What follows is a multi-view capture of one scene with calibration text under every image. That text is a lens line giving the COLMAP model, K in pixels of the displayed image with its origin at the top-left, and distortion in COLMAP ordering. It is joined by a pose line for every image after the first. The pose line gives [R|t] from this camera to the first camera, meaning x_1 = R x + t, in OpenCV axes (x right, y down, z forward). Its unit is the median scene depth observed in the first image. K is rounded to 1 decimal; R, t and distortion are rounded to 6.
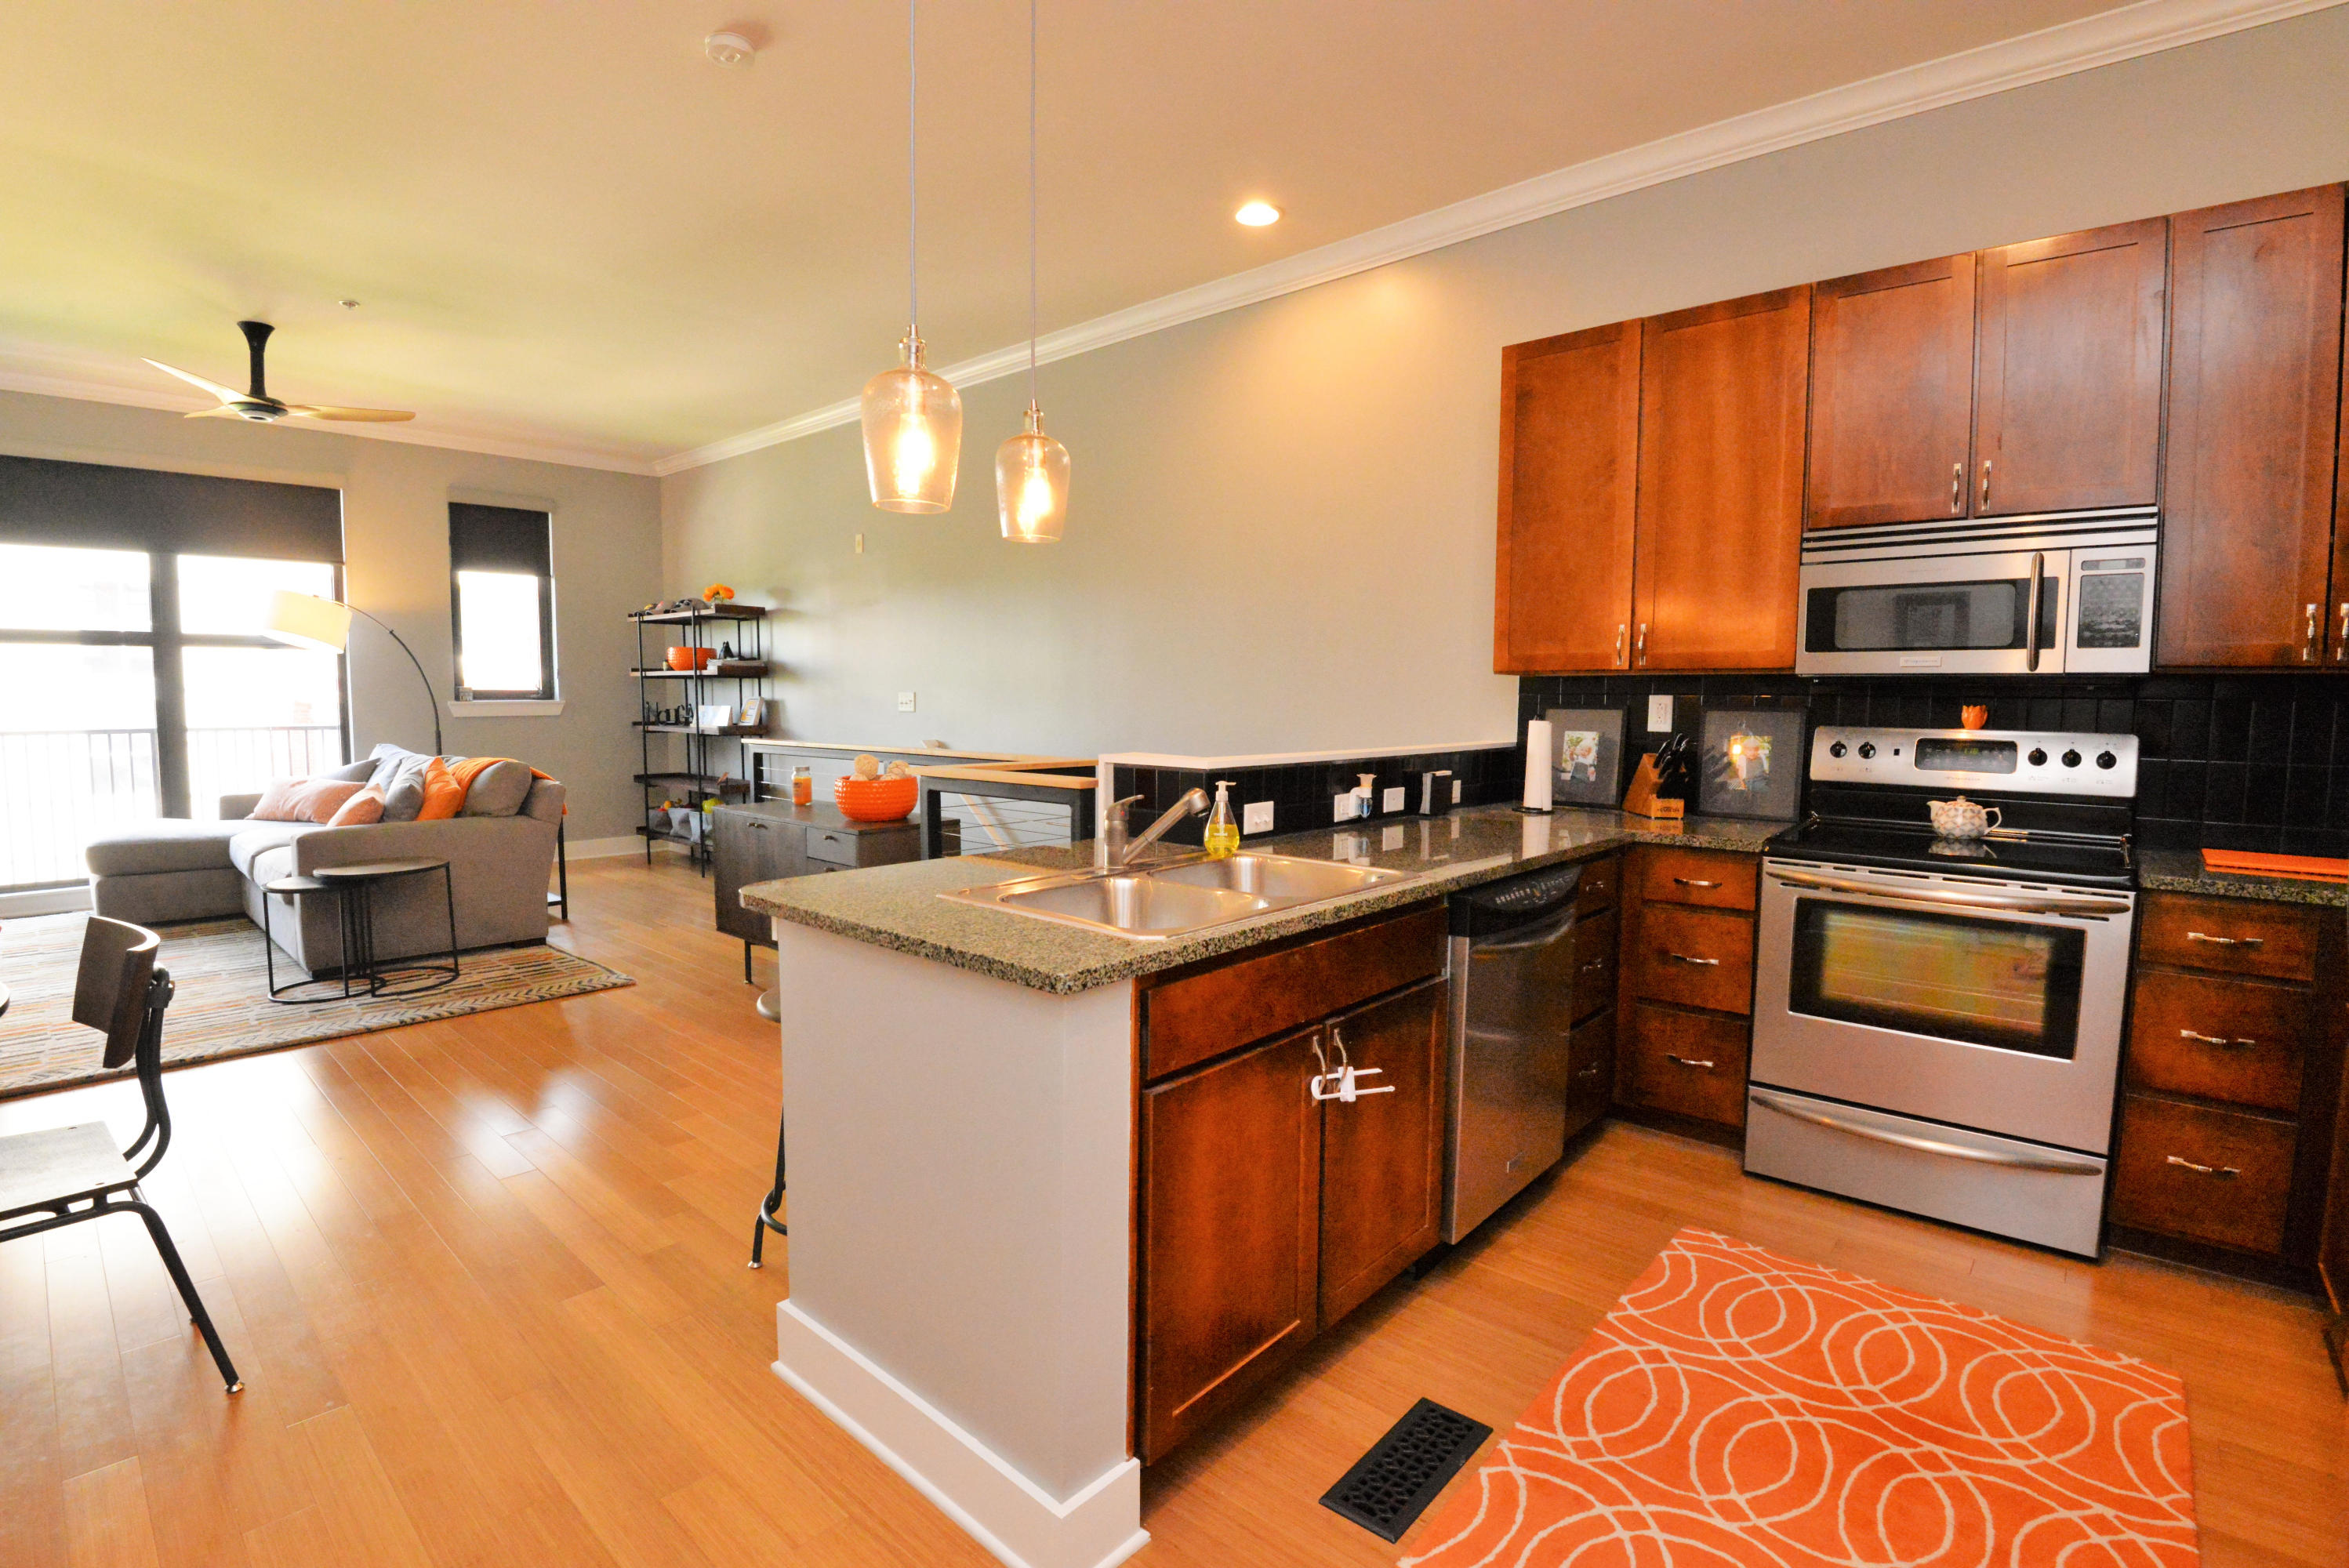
lens RADIAL K [[1099.7, 0, 1174.5], [0, 1099.7, 784.0], [0, 0, 1]] dist [-0.009972, -0.018522]
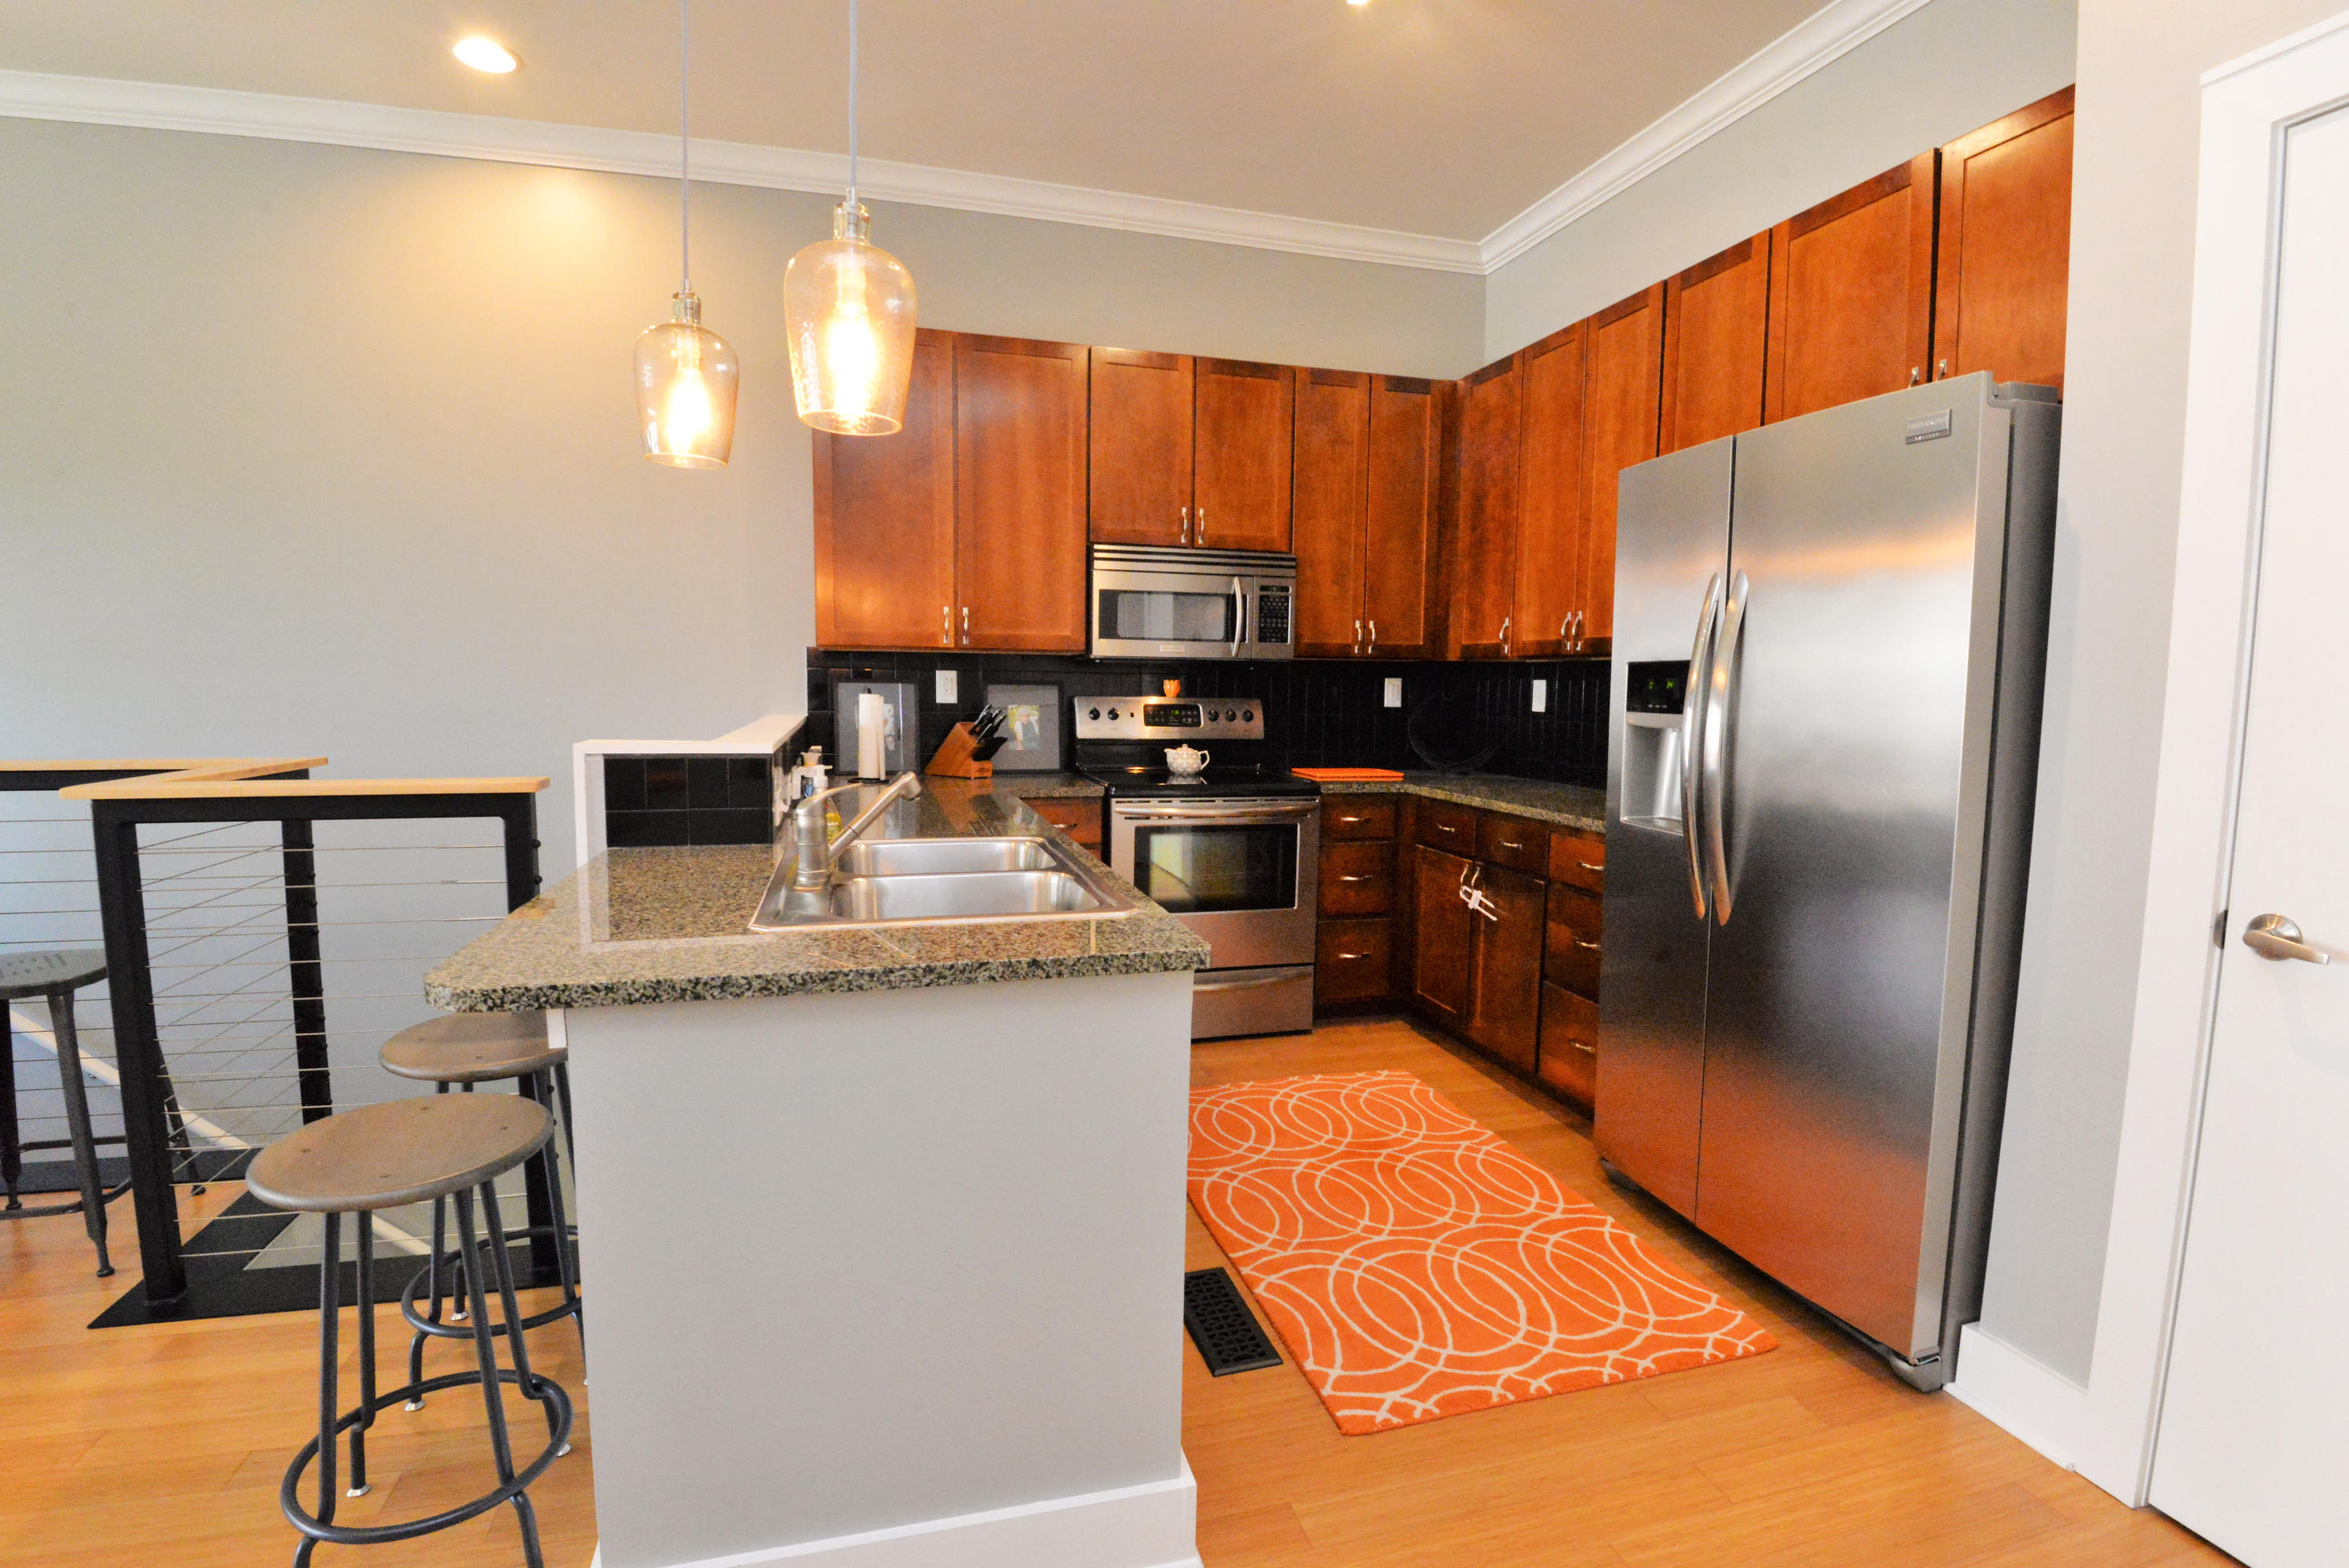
lens RADIAL K [[1099.7, 0, 1174.5], [0, 1099.7, 784.0], [0, 0, 1]] dist [-0.009972, -0.018522]
pose [[0.530235, -0.078153, 0.844241, -0.397349], [0.056831, 0.996779, 0.056580, -0.015289], [-0.845944, 0.017978, 0.532969, 0.199605]]
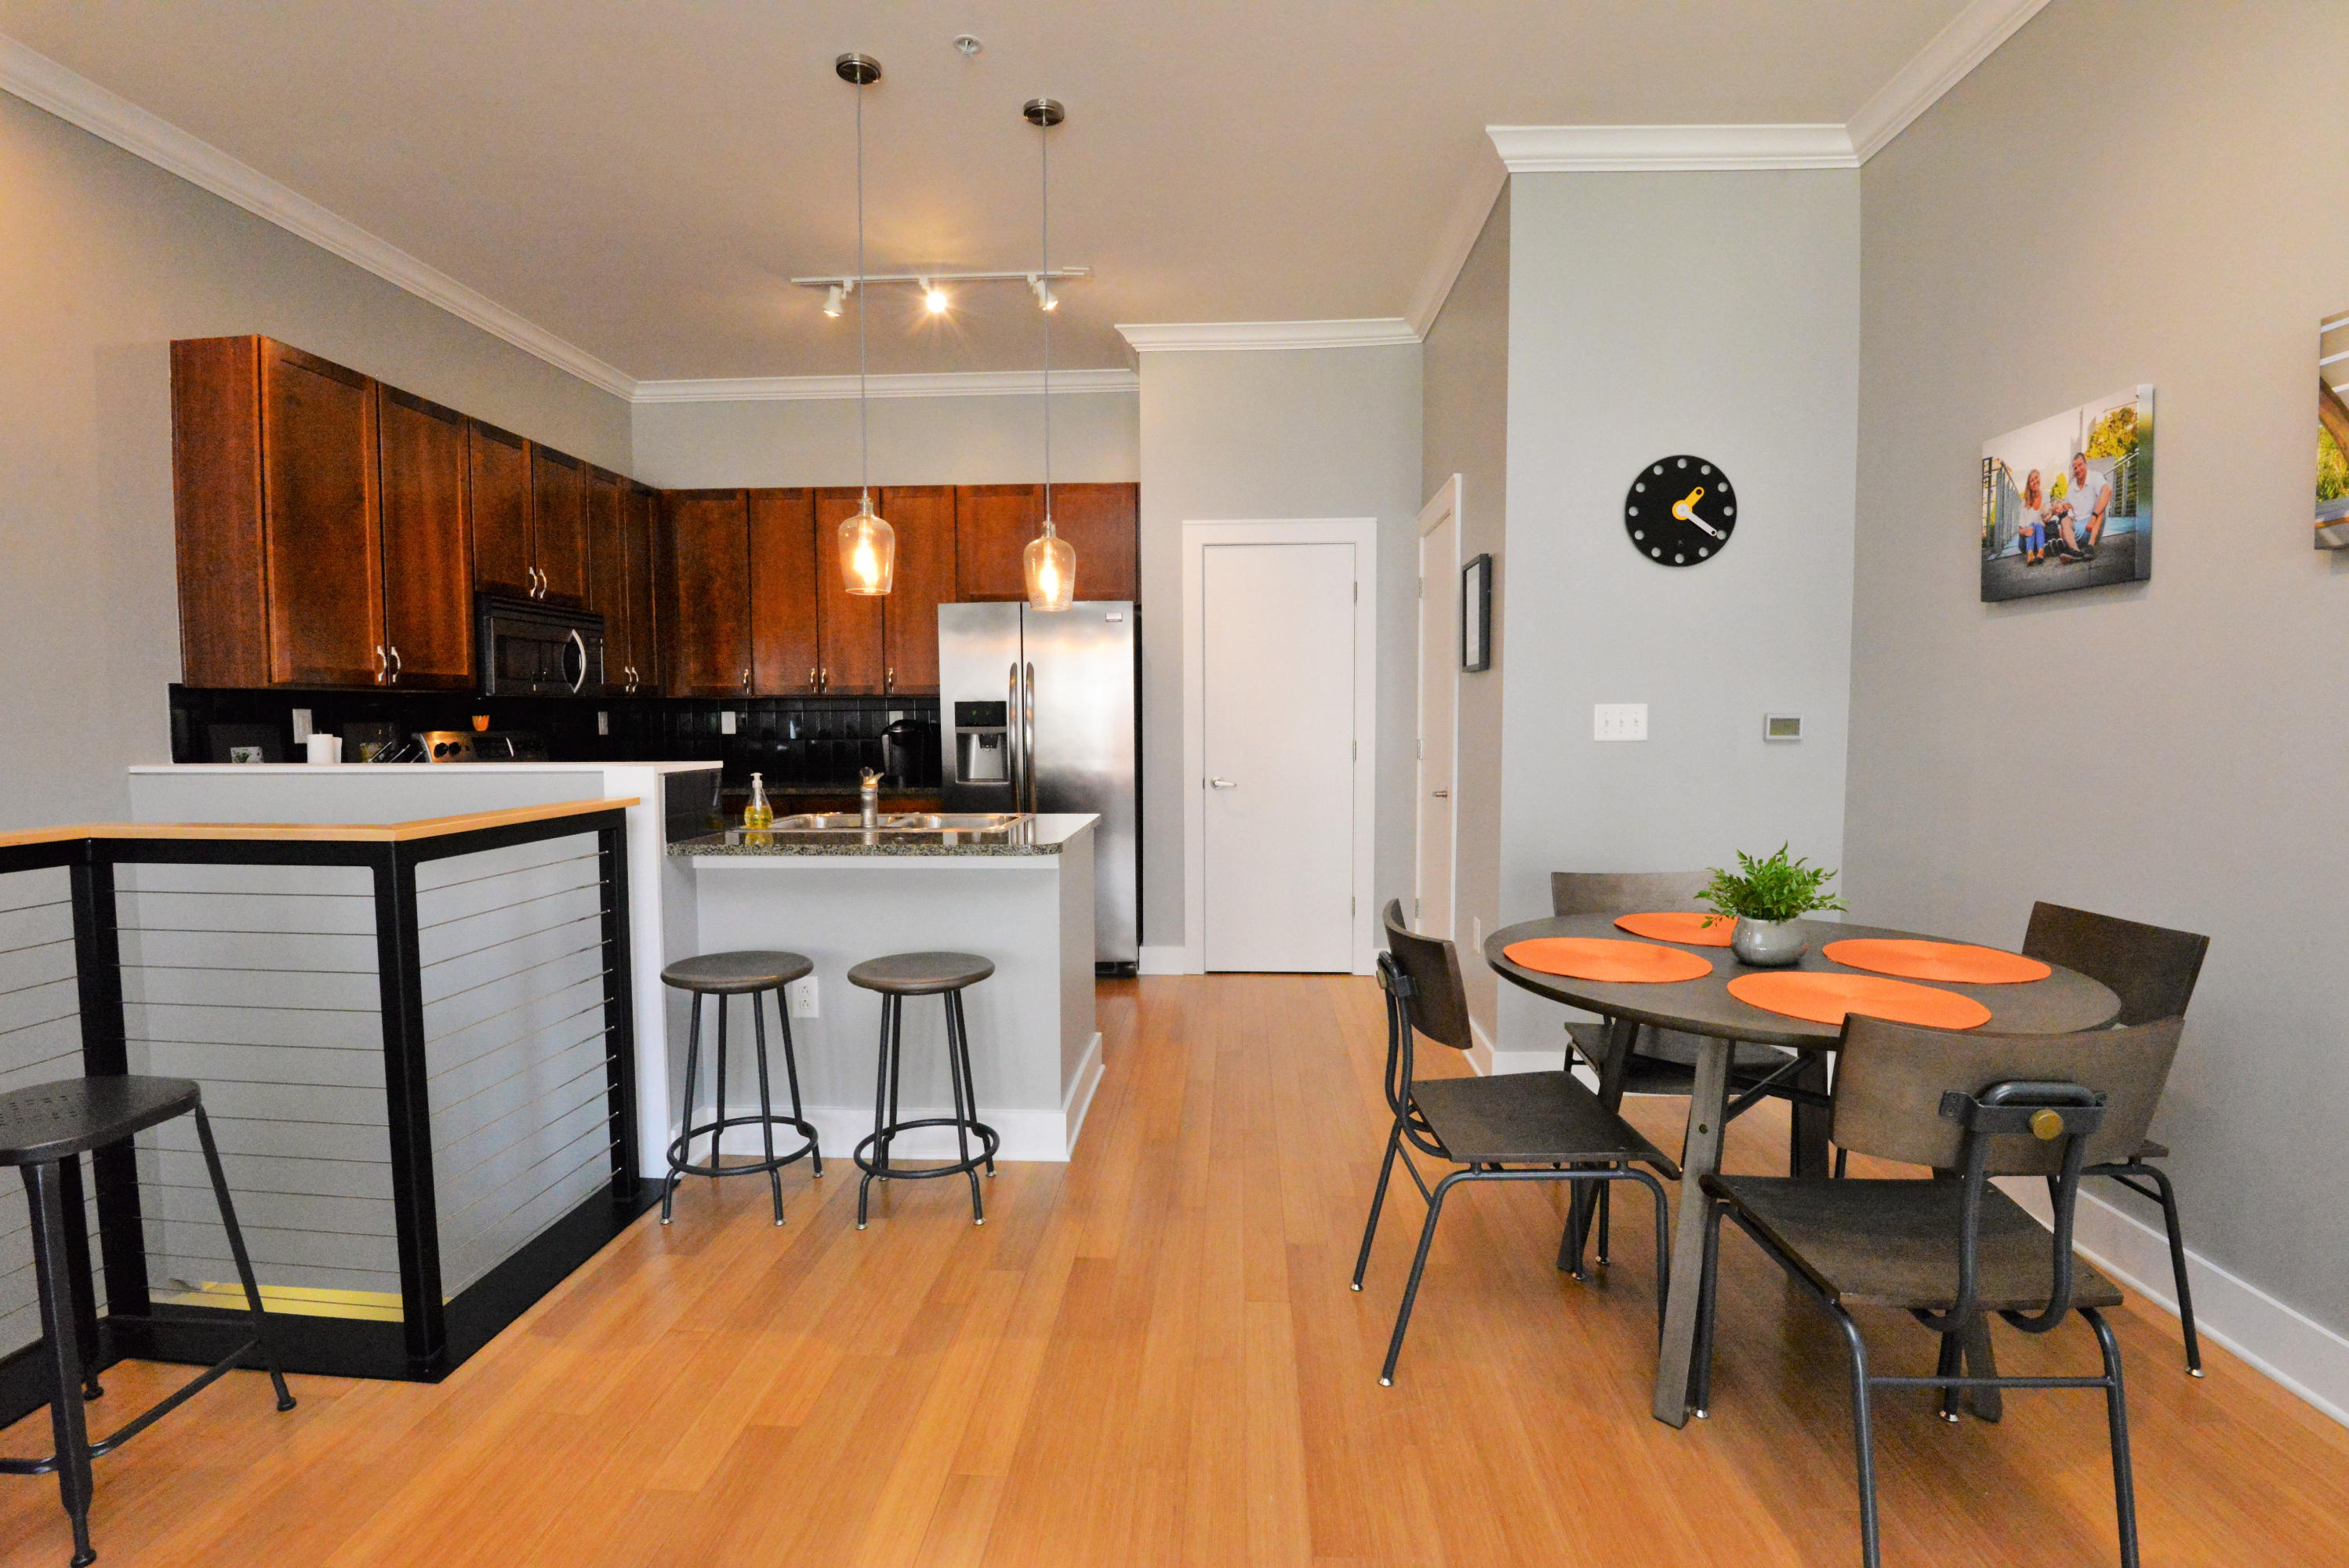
lens RADIAL K [[1092.8, 0, 1174.5], [0, 1092.8, 784.0], [0, 0, 1]] dist [-0.000406, -0.026415]
pose [[-0.626558, -0.048771, 0.777847, -0.915485], [0.063419, 0.991540, 0.113254, -0.074467], [-0.776790, 0.120290, -0.618165, 1.006877]]
